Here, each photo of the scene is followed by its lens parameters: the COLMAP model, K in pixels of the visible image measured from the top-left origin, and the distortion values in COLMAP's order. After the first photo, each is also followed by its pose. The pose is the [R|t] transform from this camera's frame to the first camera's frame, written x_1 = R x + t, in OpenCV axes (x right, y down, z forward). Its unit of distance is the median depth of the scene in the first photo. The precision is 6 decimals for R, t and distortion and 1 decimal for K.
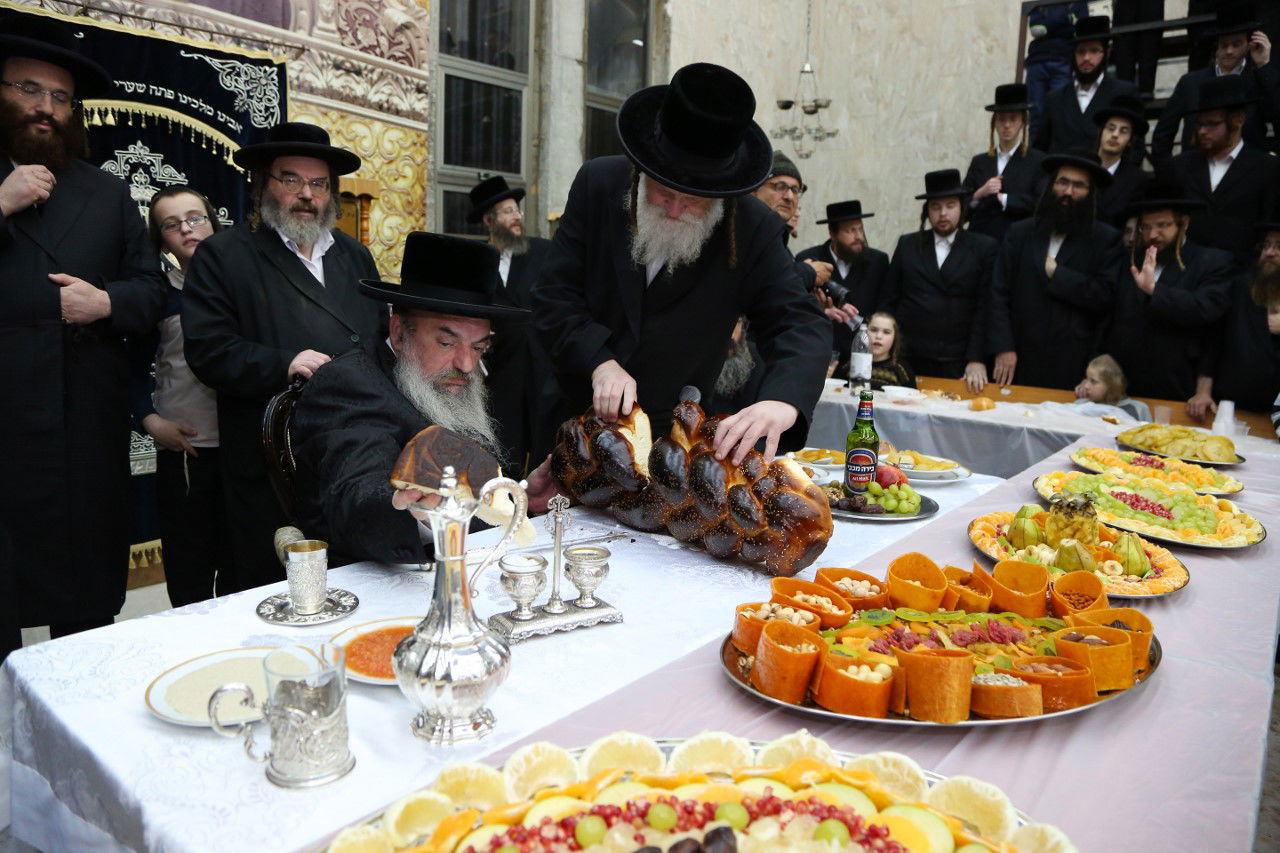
lens RADIAL K [[852.1, 0, 645.1], [0, 852.1, 420.3], [0, 0, 1]] dist [-0.100467, 0.029726]
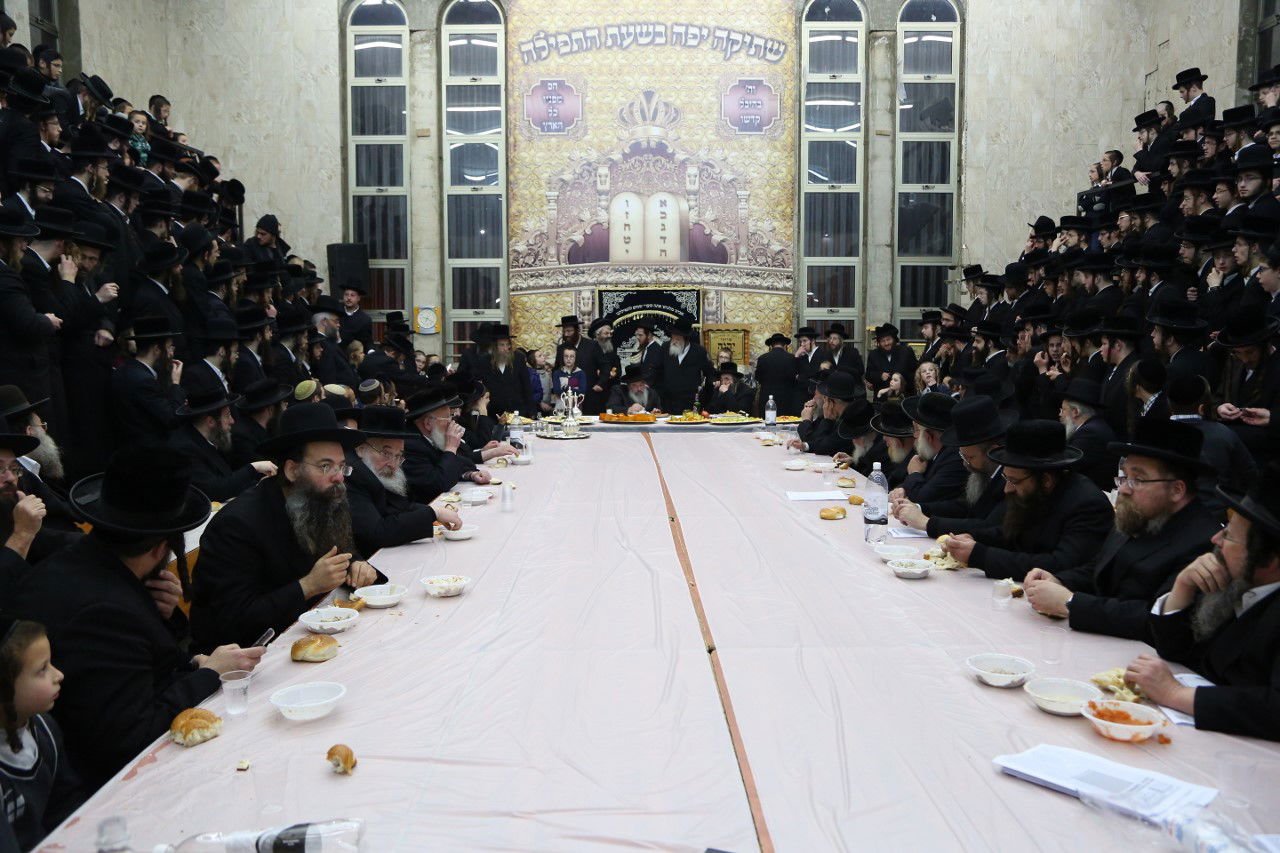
lens RADIAL K [[1104.3, 0, 637.8], [0, 1104.3, 427.1], [0, 0, 1]] dist [0.014144, 0.009077]
pose [[0.654527, 0.030937, -0.755405, 1.808031], [-0.102243, 0.993606, -0.047897, 0.194732], [0.749093, 0.108584, 0.653505, -1.257051]]
